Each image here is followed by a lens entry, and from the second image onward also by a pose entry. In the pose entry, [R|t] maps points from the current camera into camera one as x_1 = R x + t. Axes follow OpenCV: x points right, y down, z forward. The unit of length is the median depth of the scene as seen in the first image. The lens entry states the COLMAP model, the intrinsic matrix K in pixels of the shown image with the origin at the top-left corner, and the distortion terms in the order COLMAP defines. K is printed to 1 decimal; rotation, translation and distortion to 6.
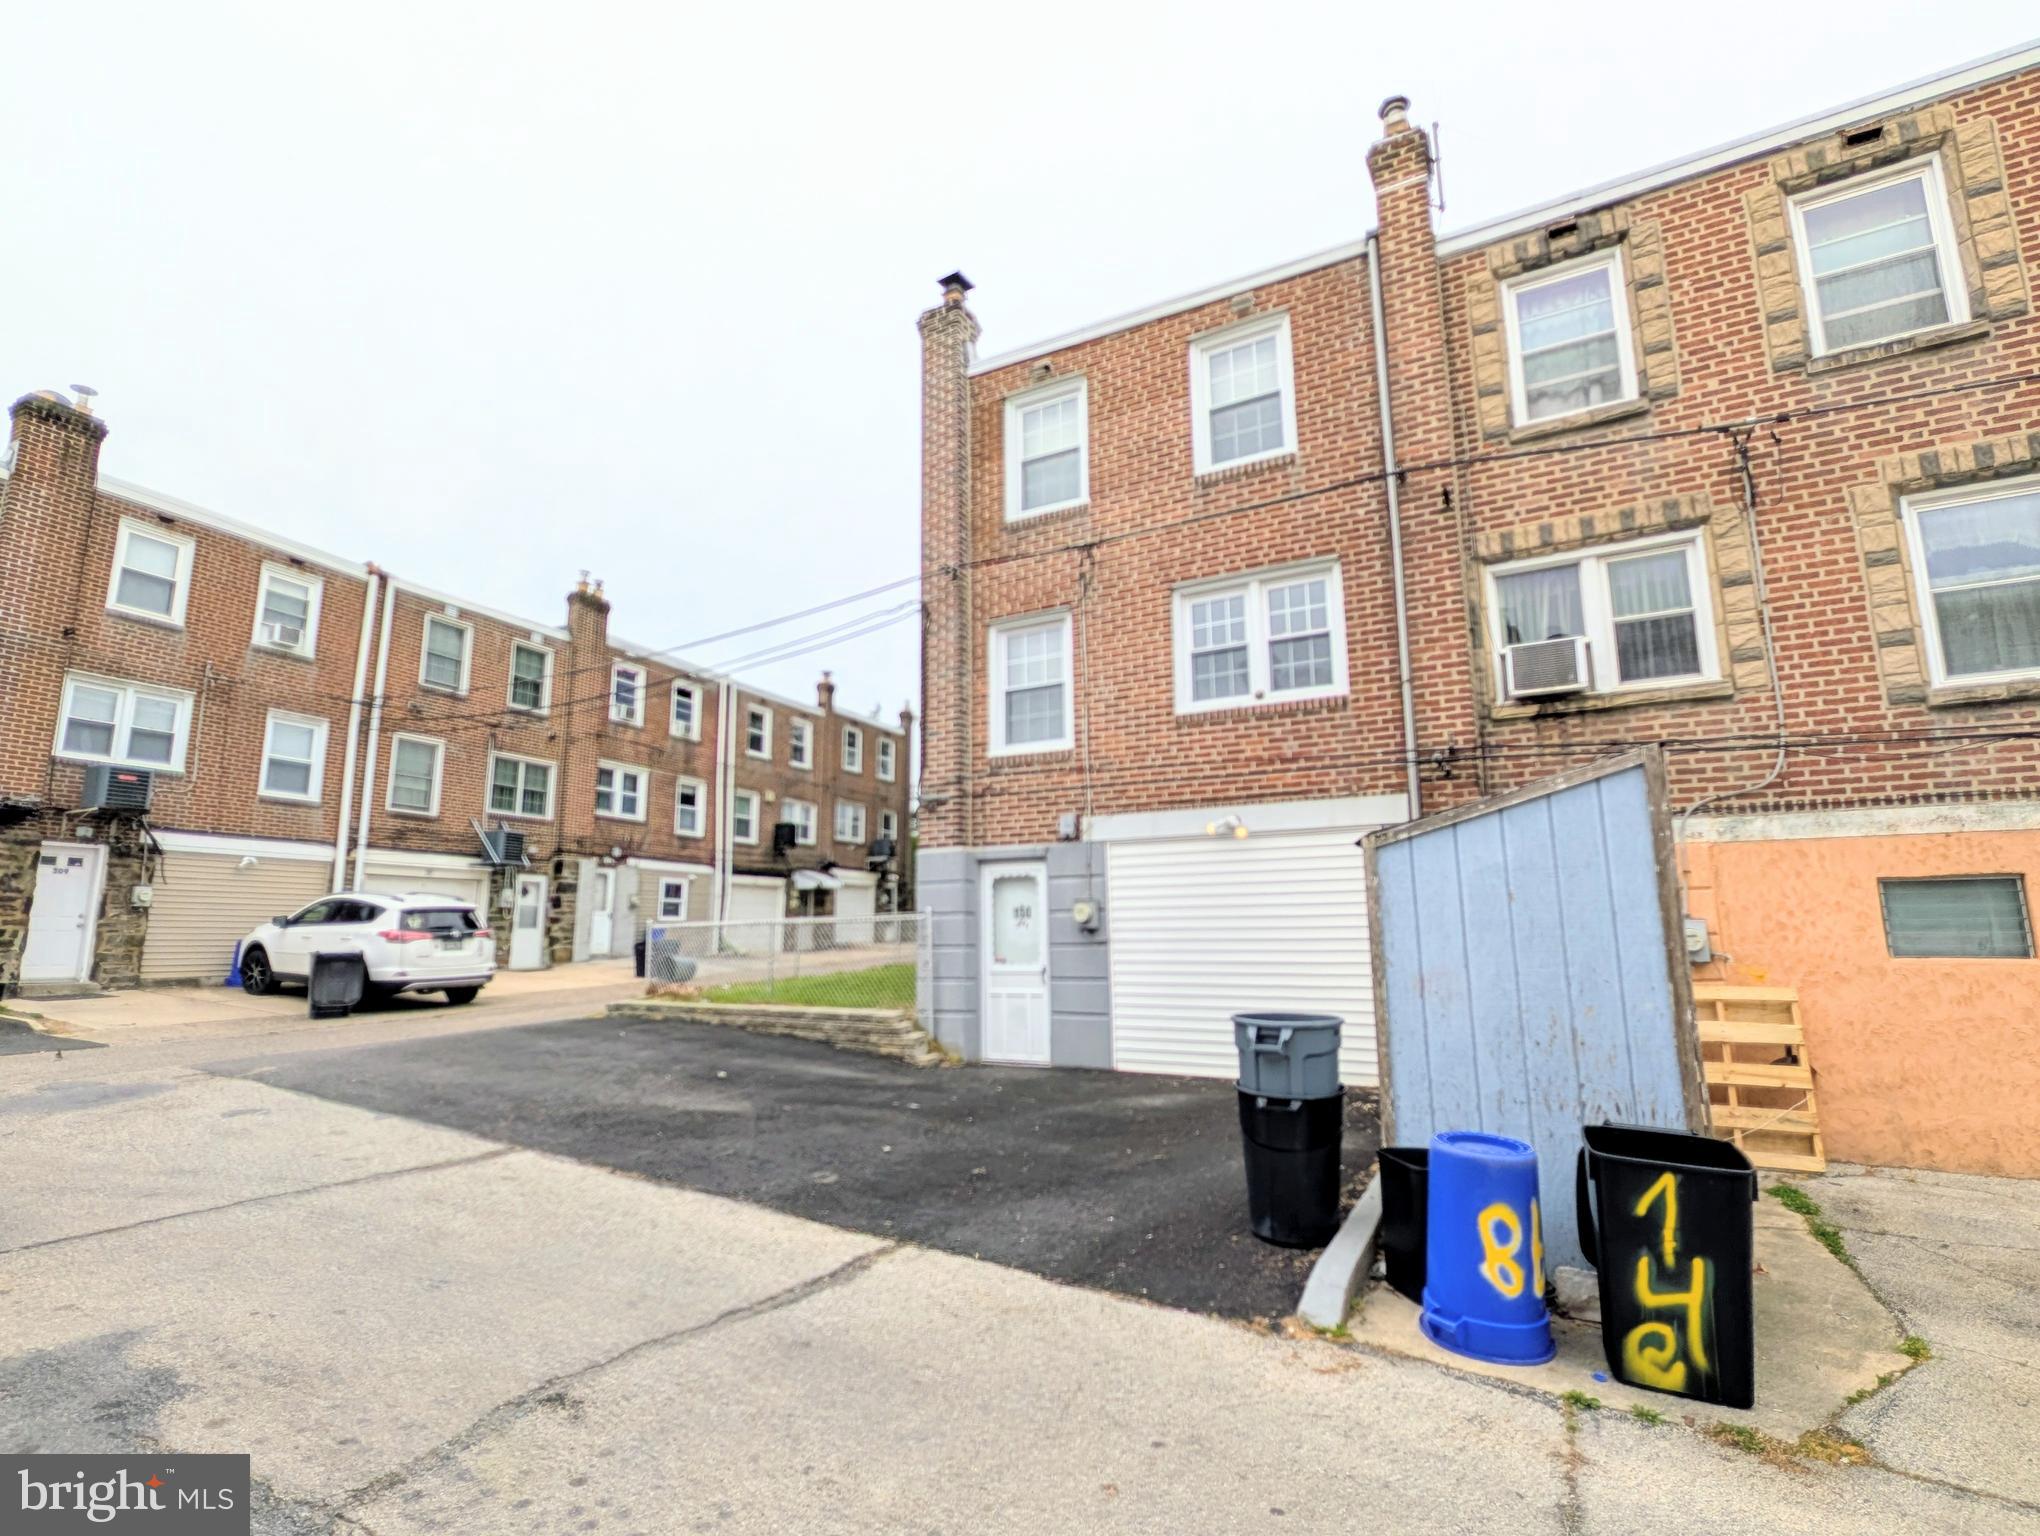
lens RADIAL K [[965.9, 0, 1012.4], [0, 965.9, 766.1], [0, 0, 1]] dist [0.001510, -0.000625]
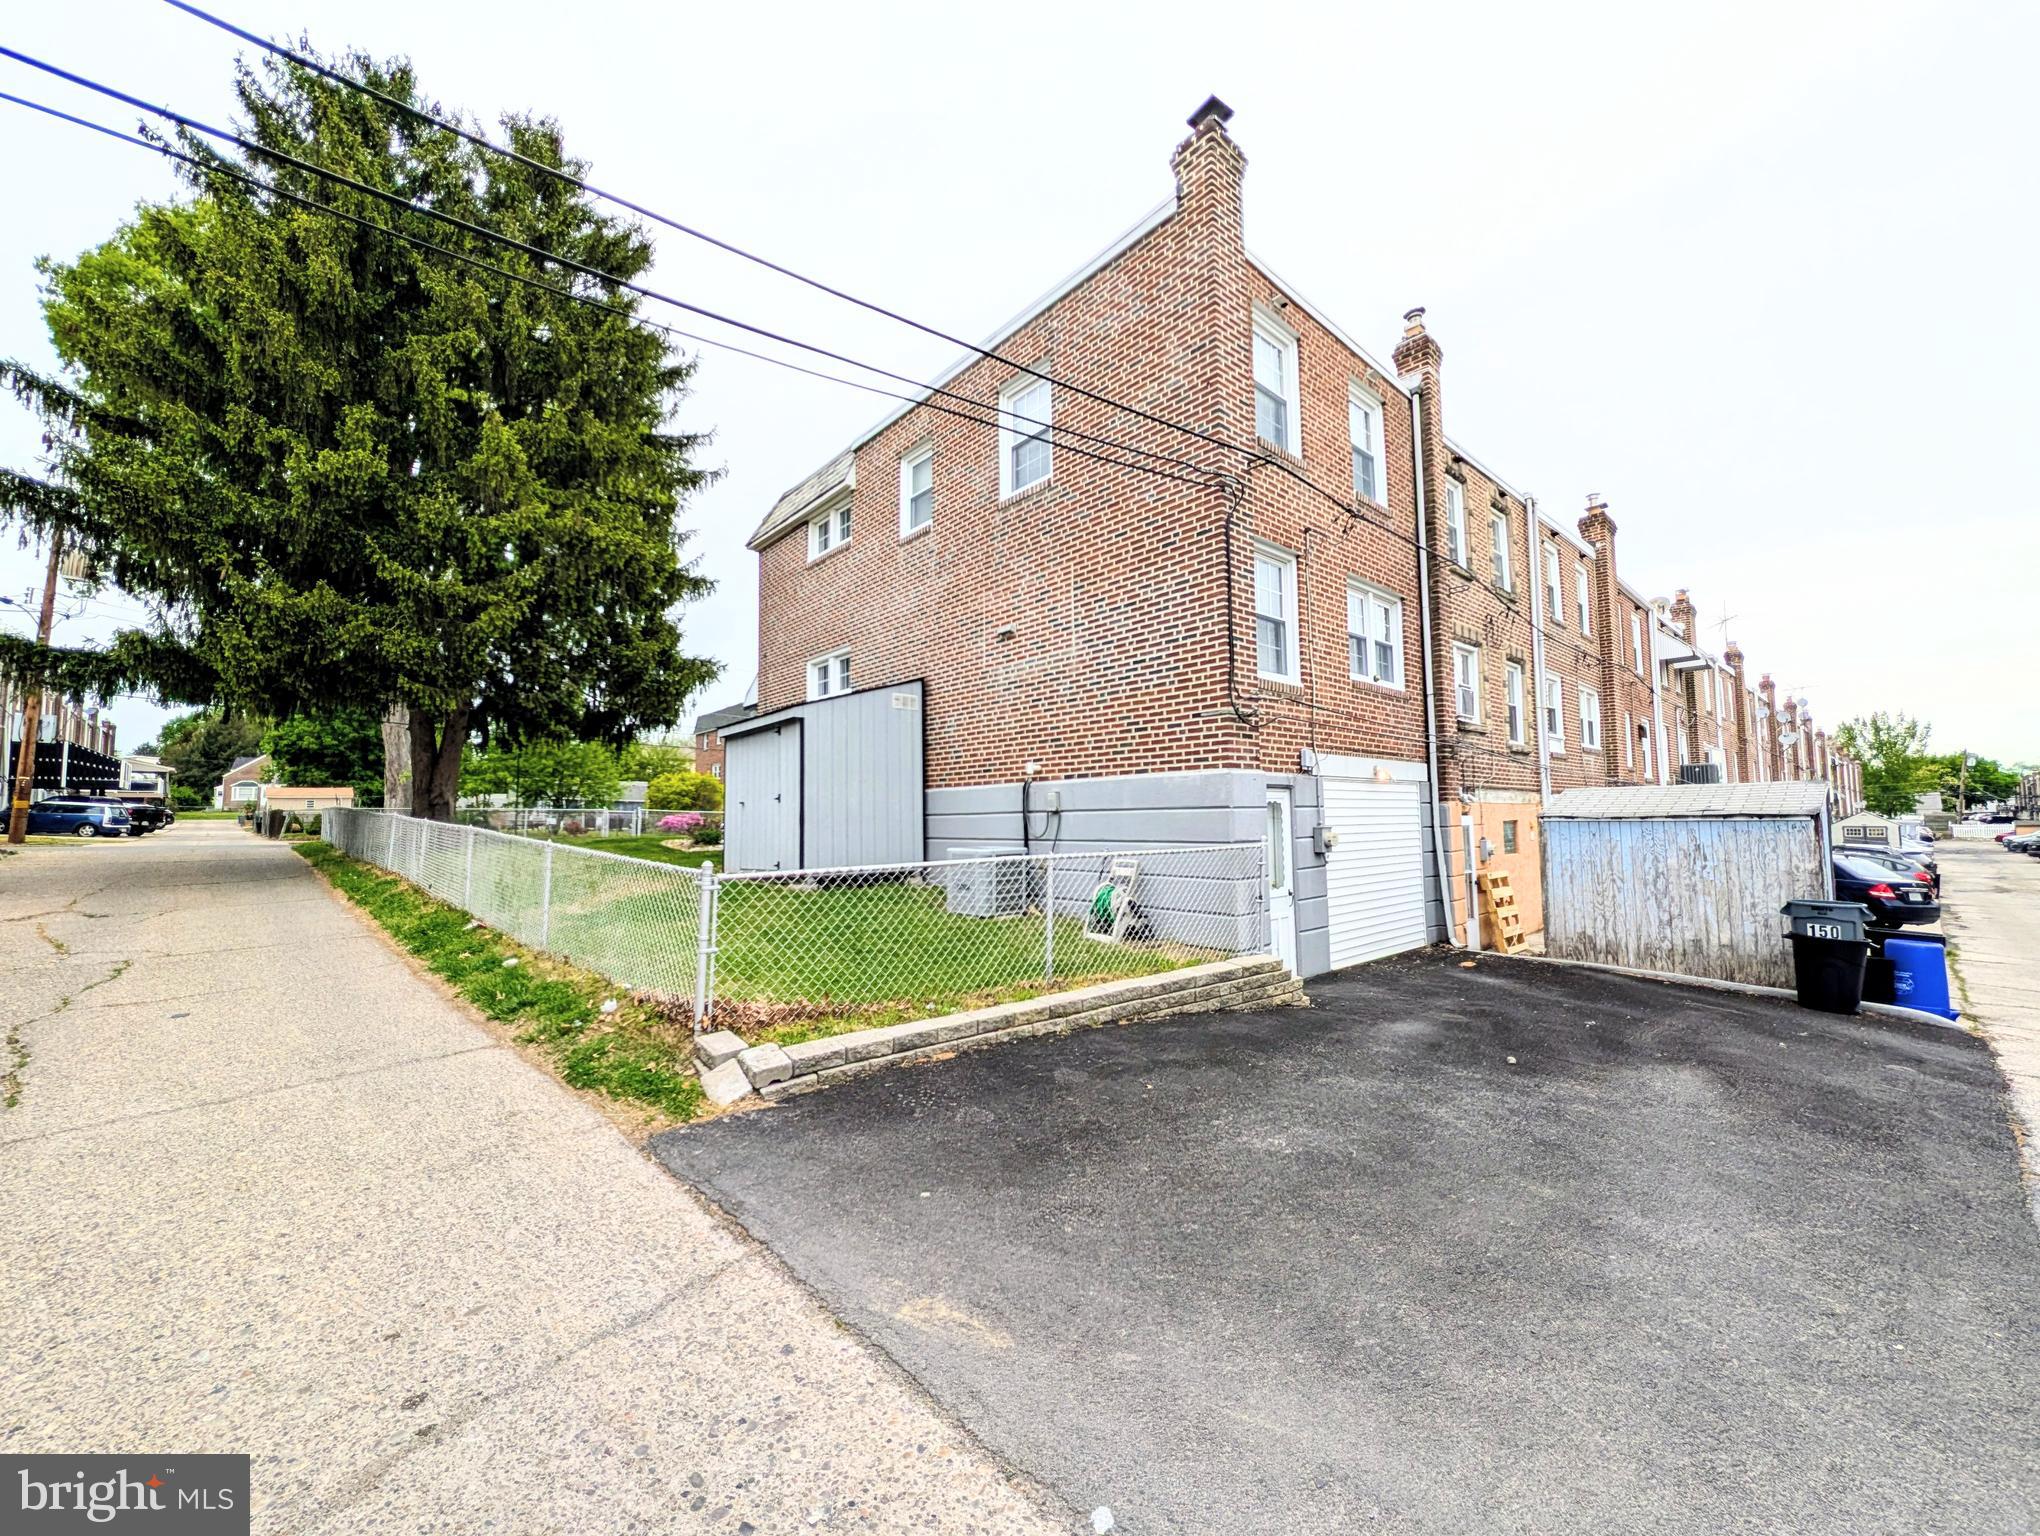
lens RADIAL K [[833.2, 0, 1000.0], [0, 833.2, 759.1], [0, 0, 1]] dist [0.002611, 0.000084]
pose [[0.299363, 0.068971, 0.951643, -0.996205], [-0.157917, 0.987210, -0.021872, 0.144918], [-0.940980, -0.143733, 0.306426, 1.101603]]
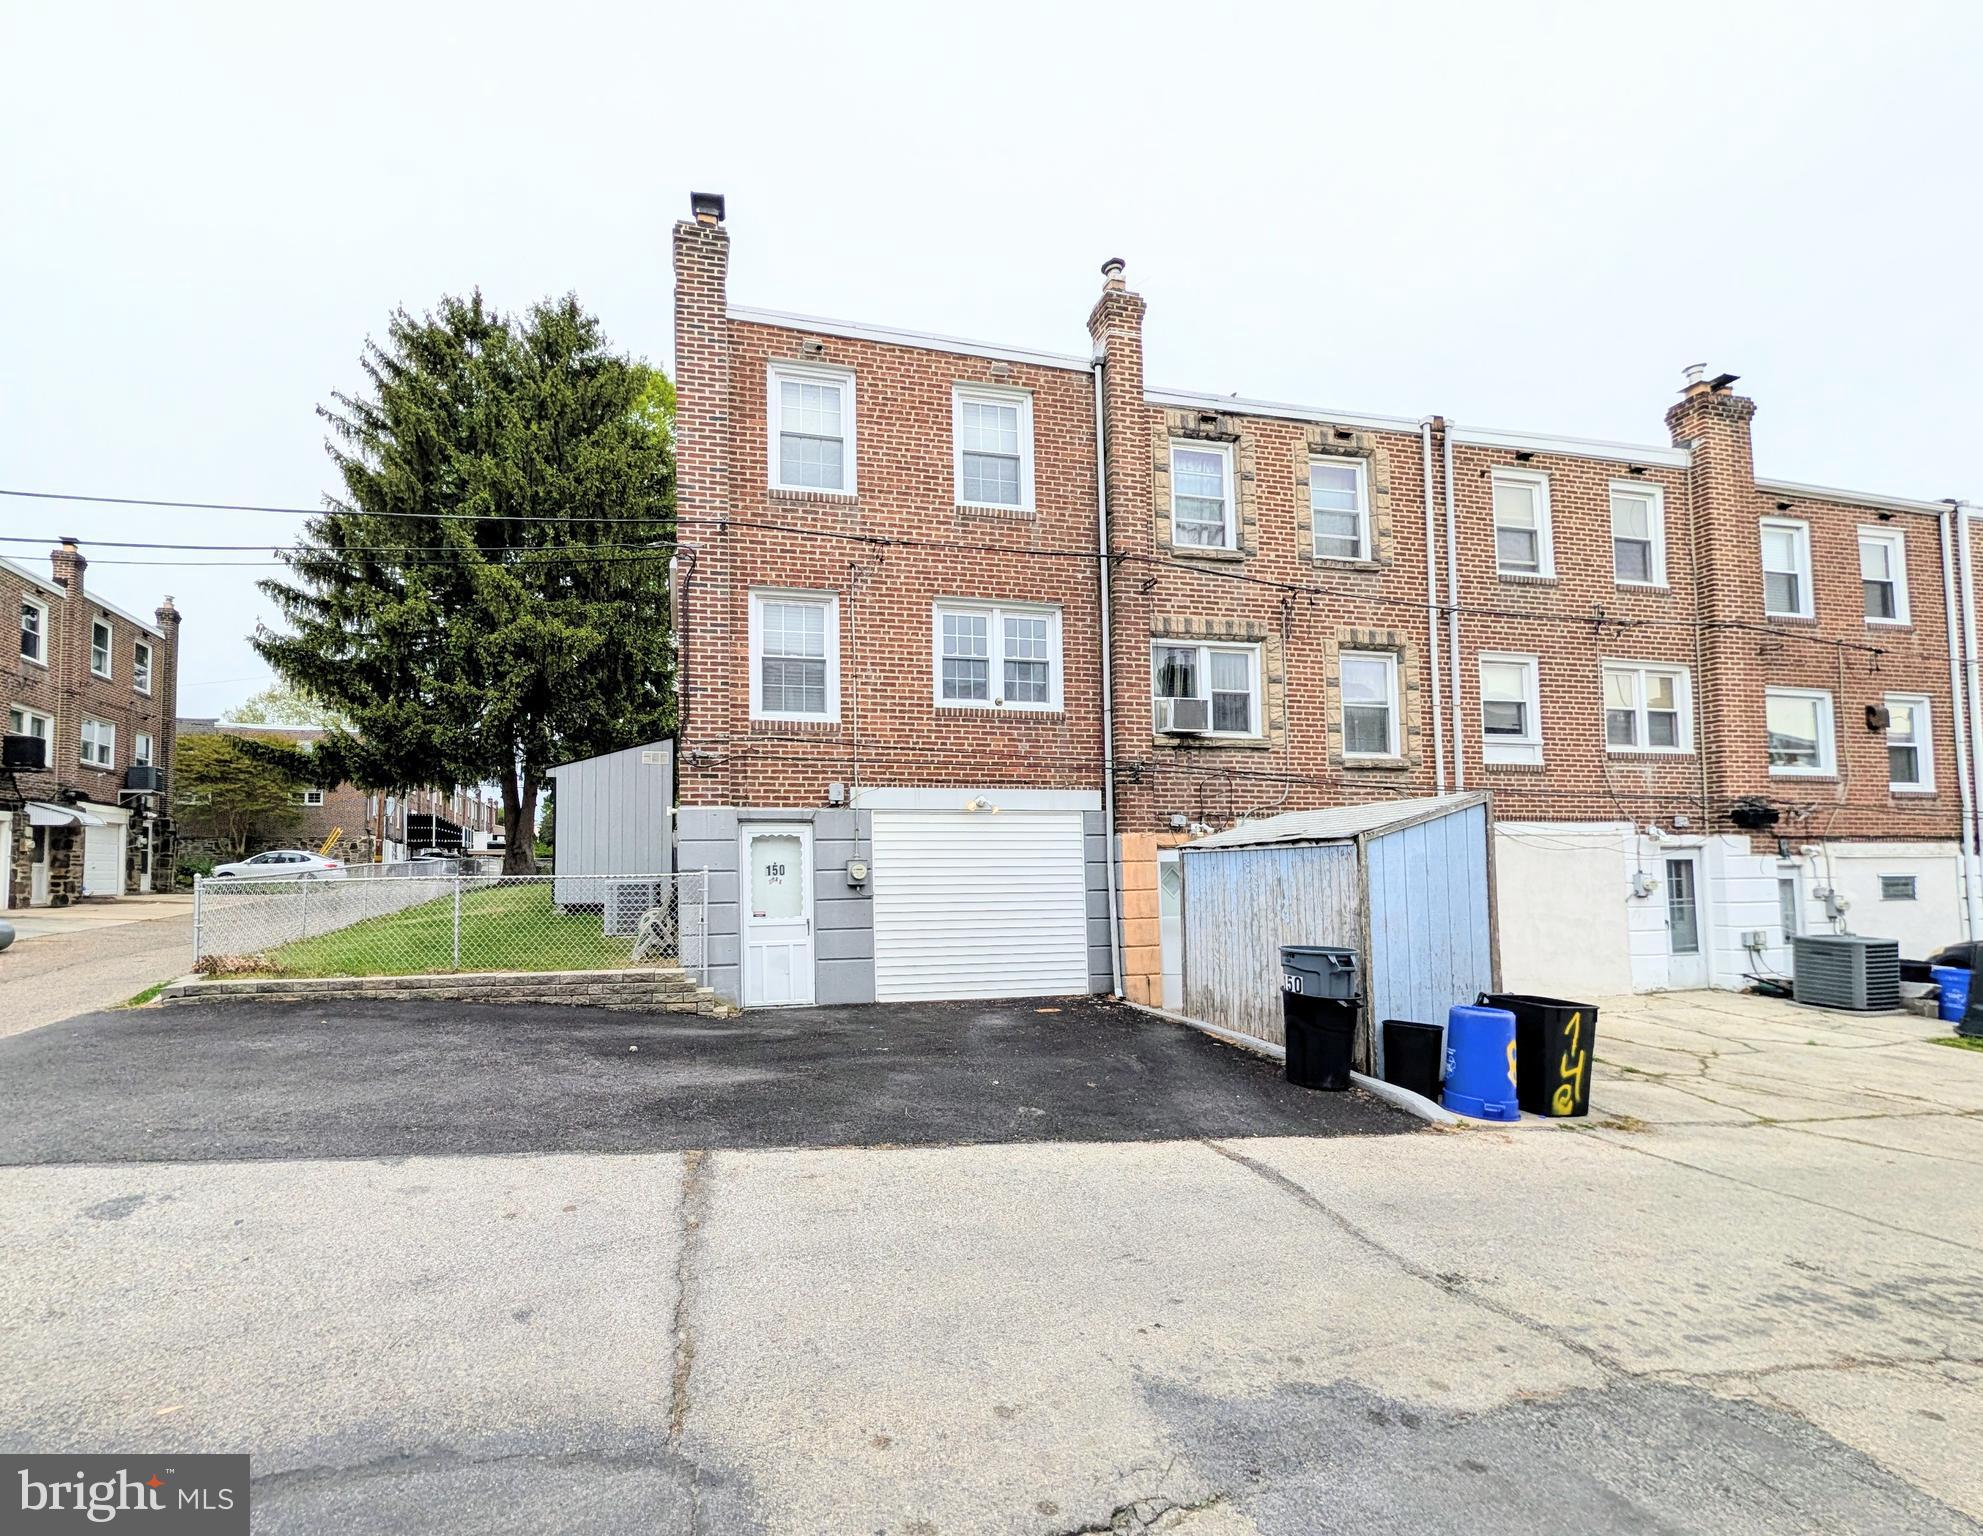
lens RADIAL K [[905.6, 0, 810.3], [0, 905.6, 831.8], [0, 0, 1]] dist [-0.003549, 0.000030]
pose [[0.743989, 0.032480, 0.667402, -0.697205], [-0.112400, 0.990668, 0.077086, 0.030375], [-0.658671, -0.132367, 0.740697, 0.258833]]
